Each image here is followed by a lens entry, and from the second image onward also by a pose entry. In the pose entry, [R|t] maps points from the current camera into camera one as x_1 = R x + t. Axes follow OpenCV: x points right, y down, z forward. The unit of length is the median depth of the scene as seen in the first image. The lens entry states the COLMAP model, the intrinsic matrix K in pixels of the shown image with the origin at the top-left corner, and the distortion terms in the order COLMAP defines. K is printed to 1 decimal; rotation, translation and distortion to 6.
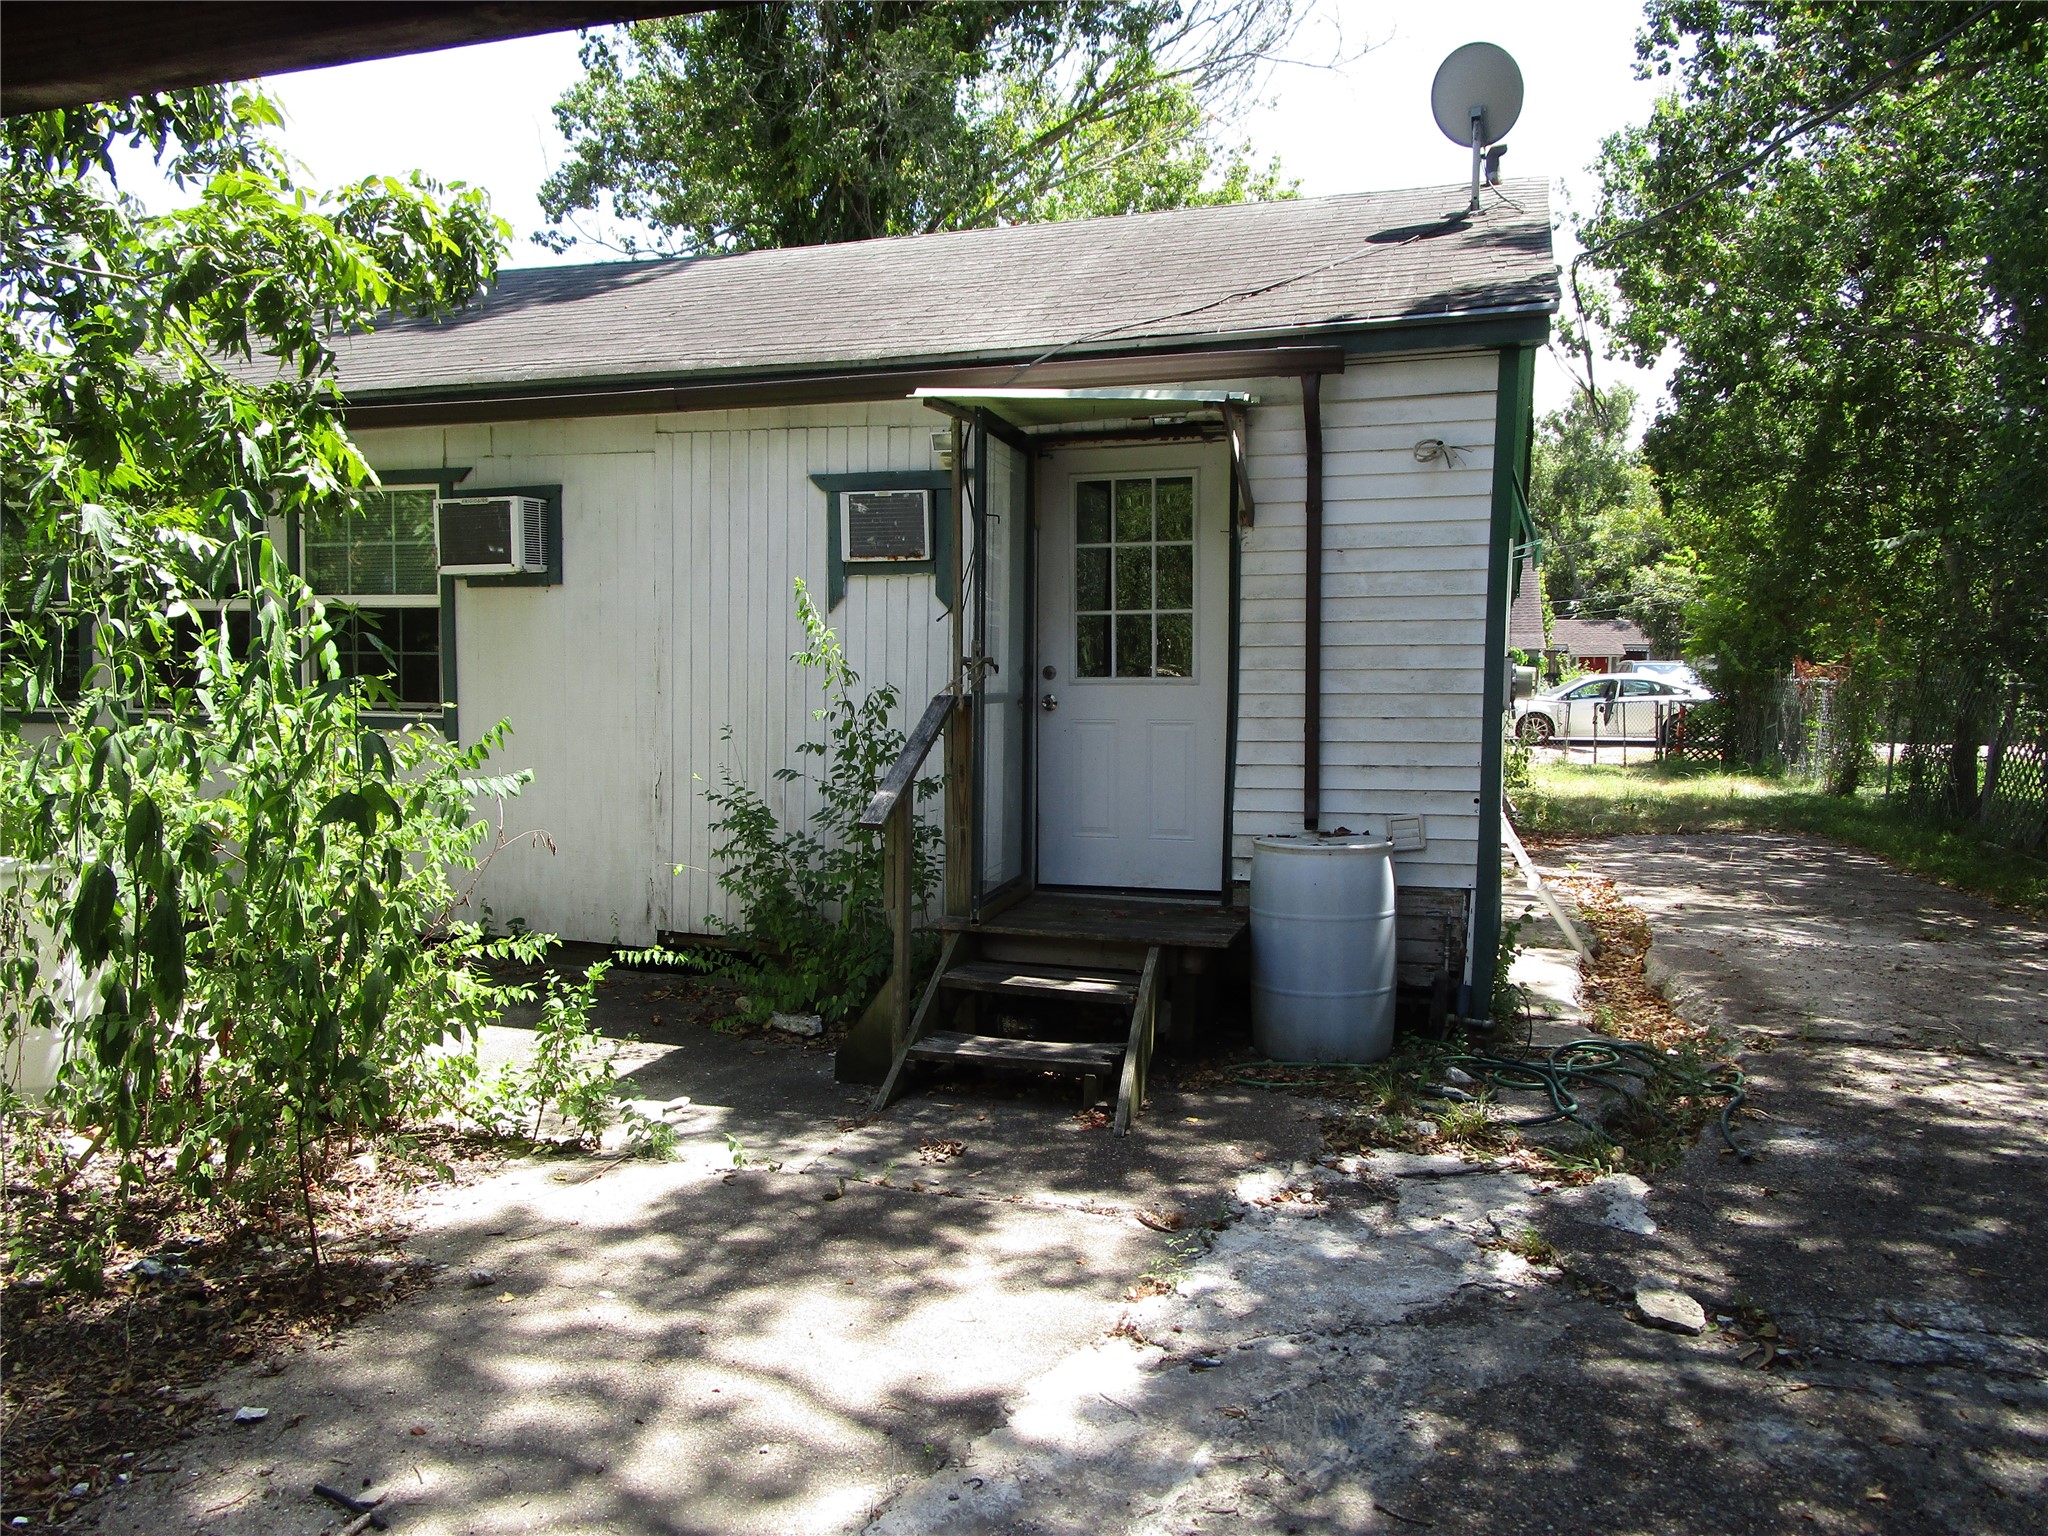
lens RADIAL K [[1455.1, 0, 1017.3], [0, 1455.1, 767.6], [0, 0, 1]] dist [-0.036990, 0.000502]
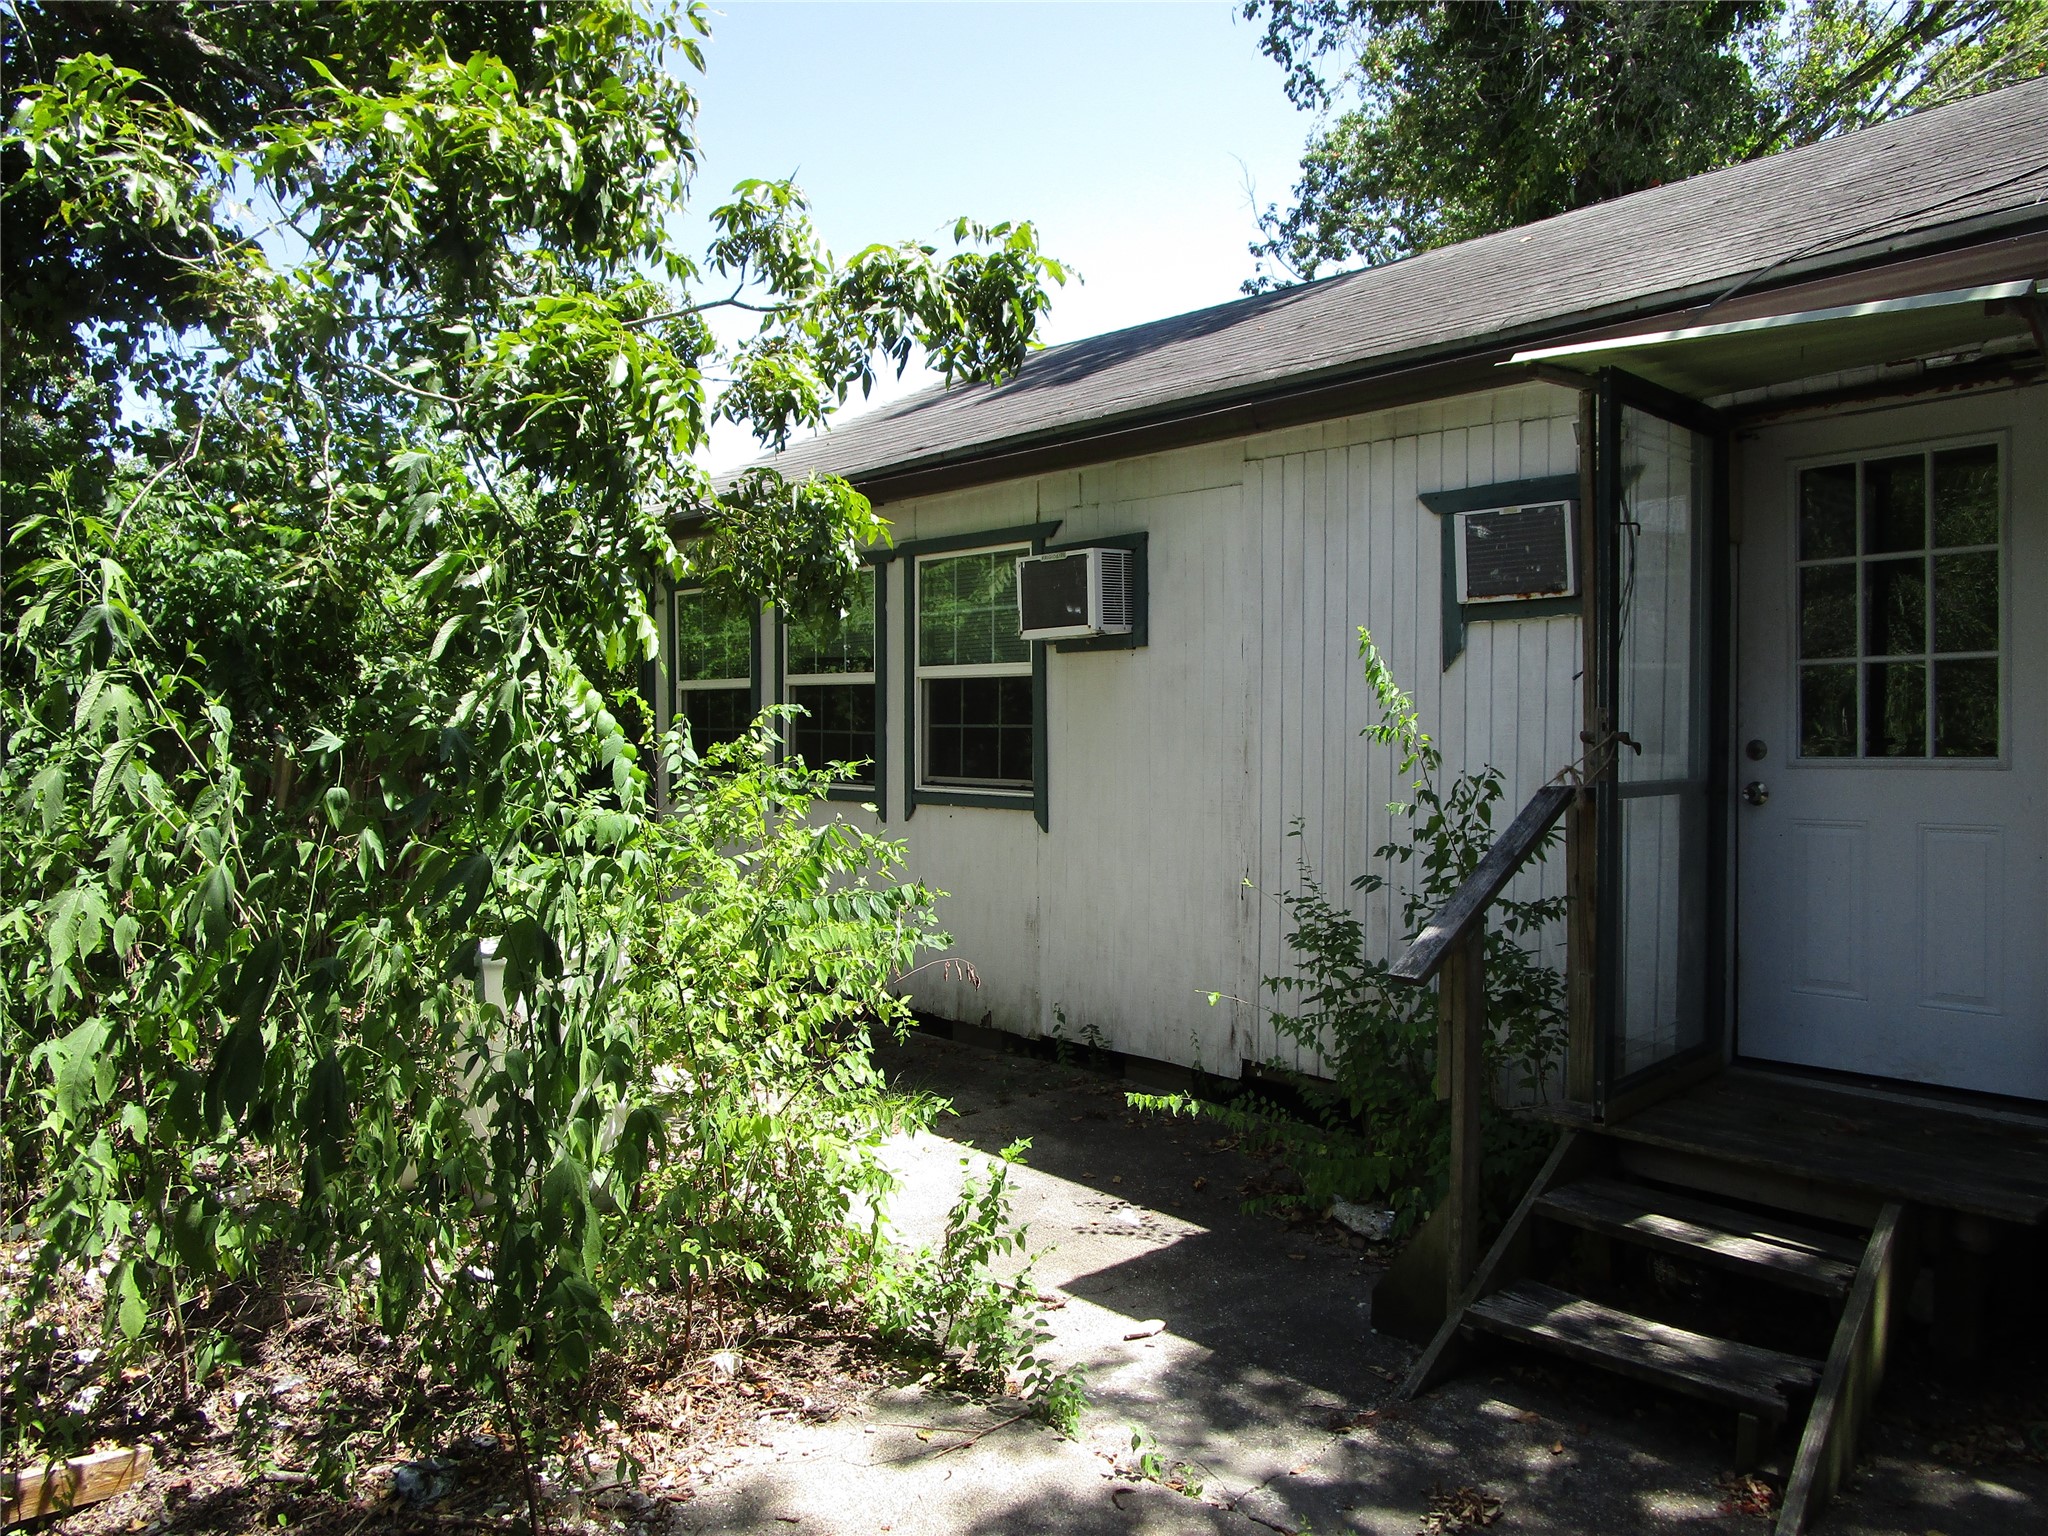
lens RADIAL K [[1457.8, 0, 1038.7], [0, 1457.8, 768.2], [0, 0, 1]] dist [-0.015546, 0.004582]
pose [[0.866187, 0.005879, -0.499685, 0.072820], [-0.026697, 0.999047, -0.034525, -0.024276], [0.499006, 0.043245, 0.865519, 0.240452]]
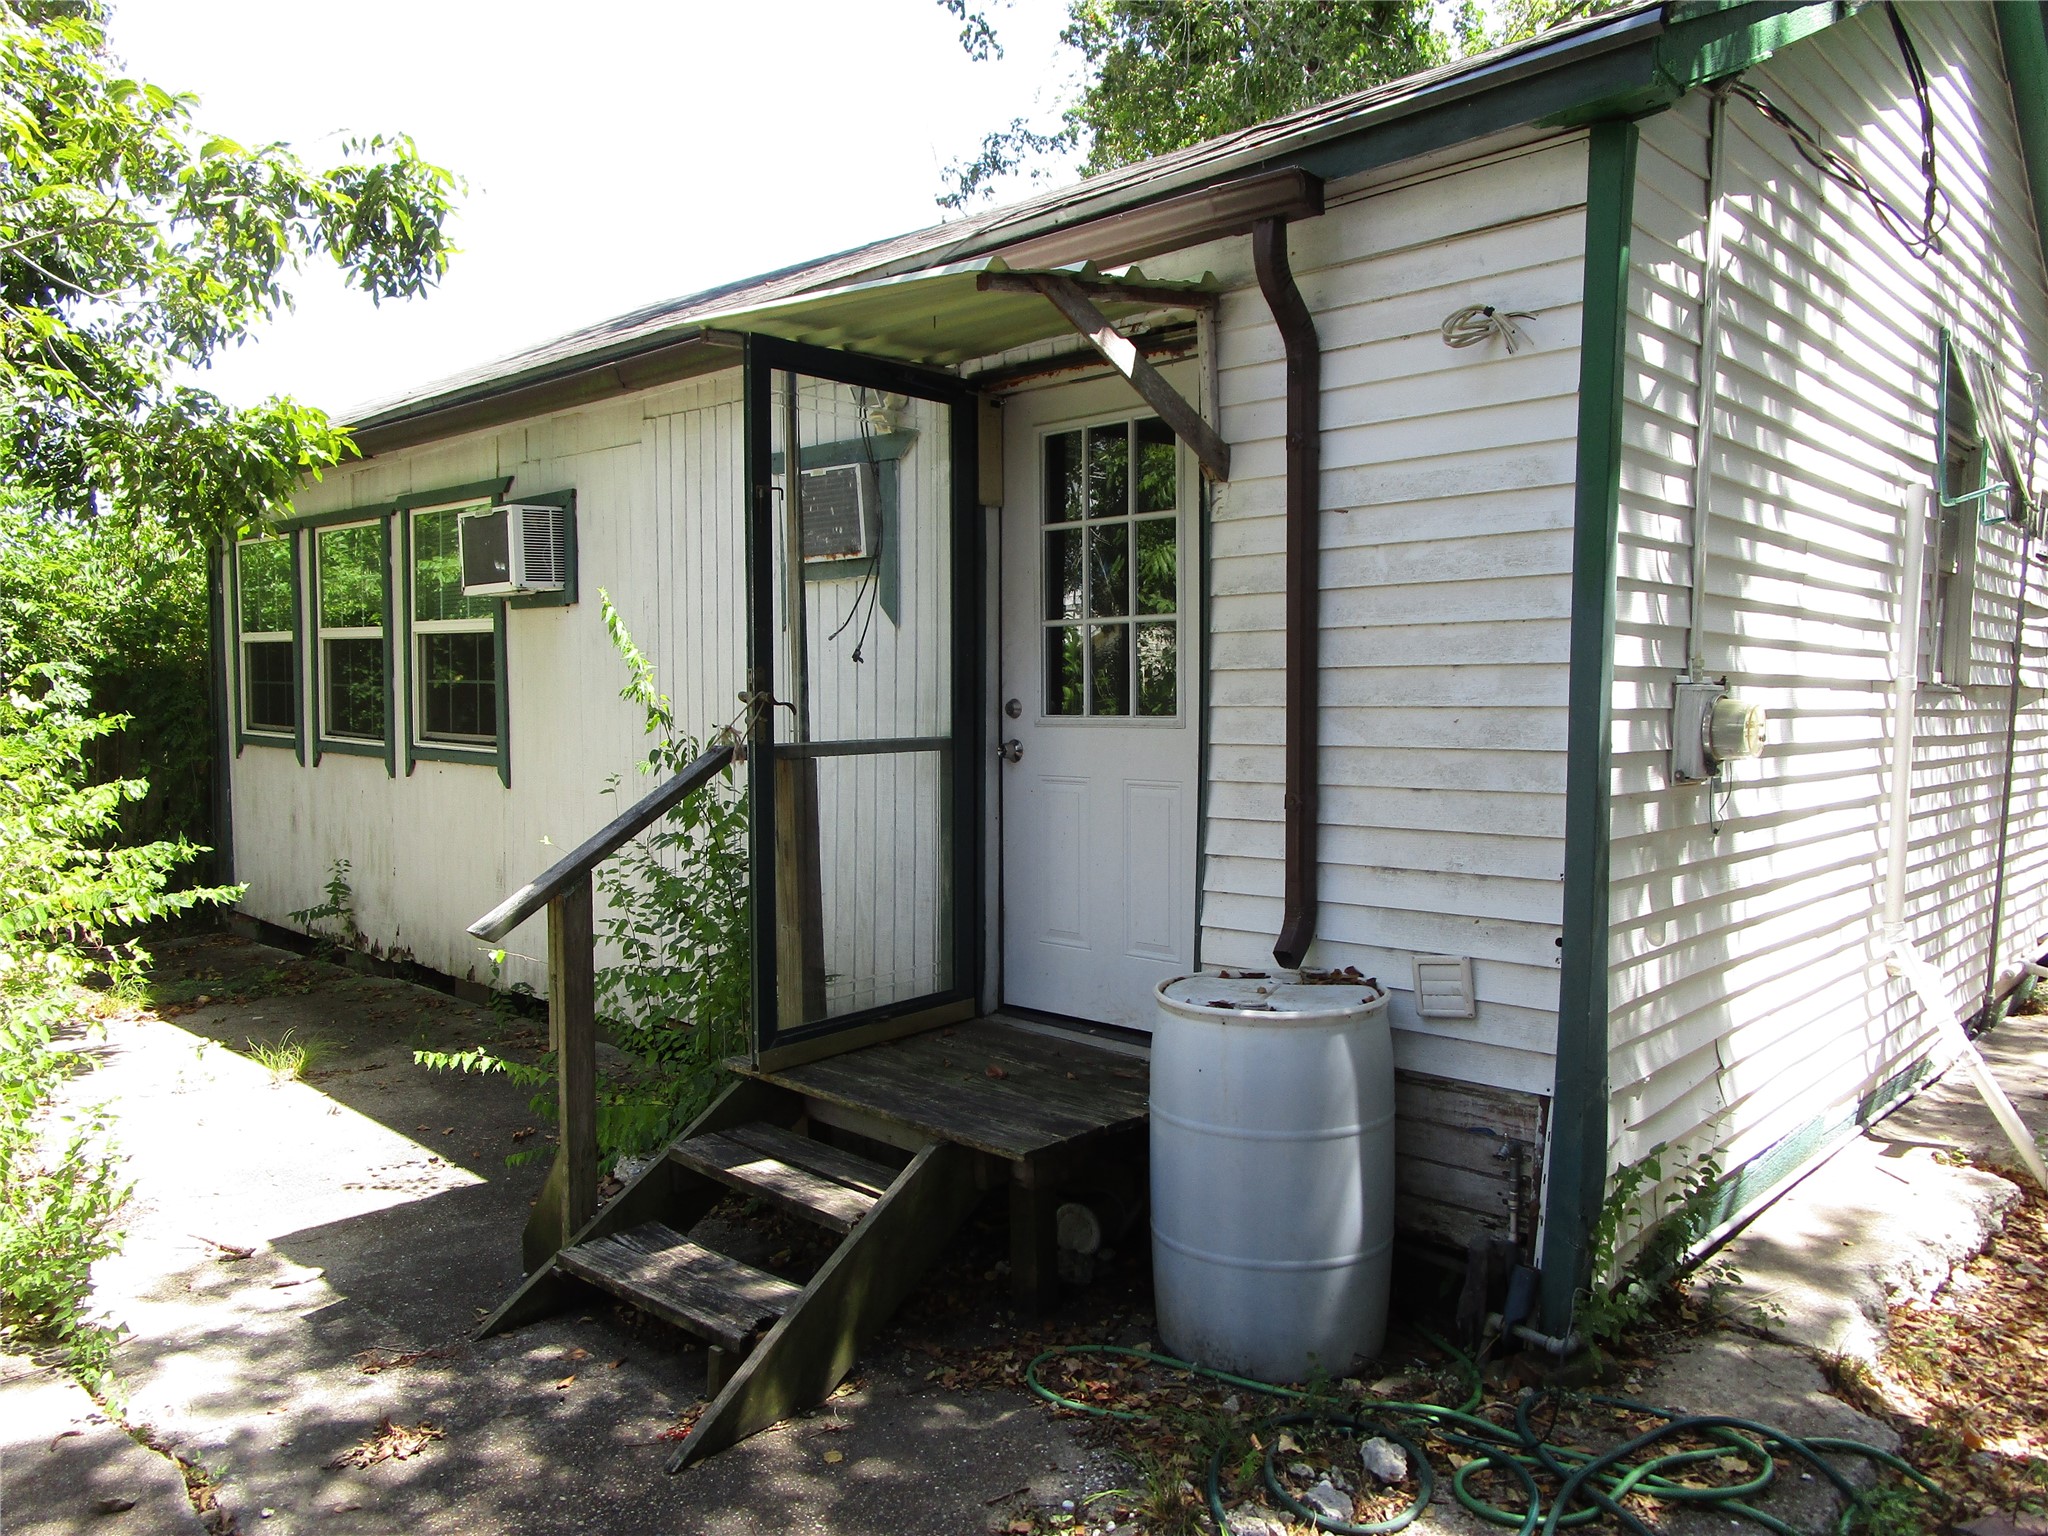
lens RADIAL K [[1463.6, 0, 1020.5], [0, 1463.6, 760.6], [0, 0, 1]] dist [-0.018405, 0.007383]
pose [[0.898857, 0.017841, -0.437879, 0.344347], [-0.023937, 0.999678, -0.008407, -0.034694], [0.437588, 0.018038, 0.898995, 0.367083]]
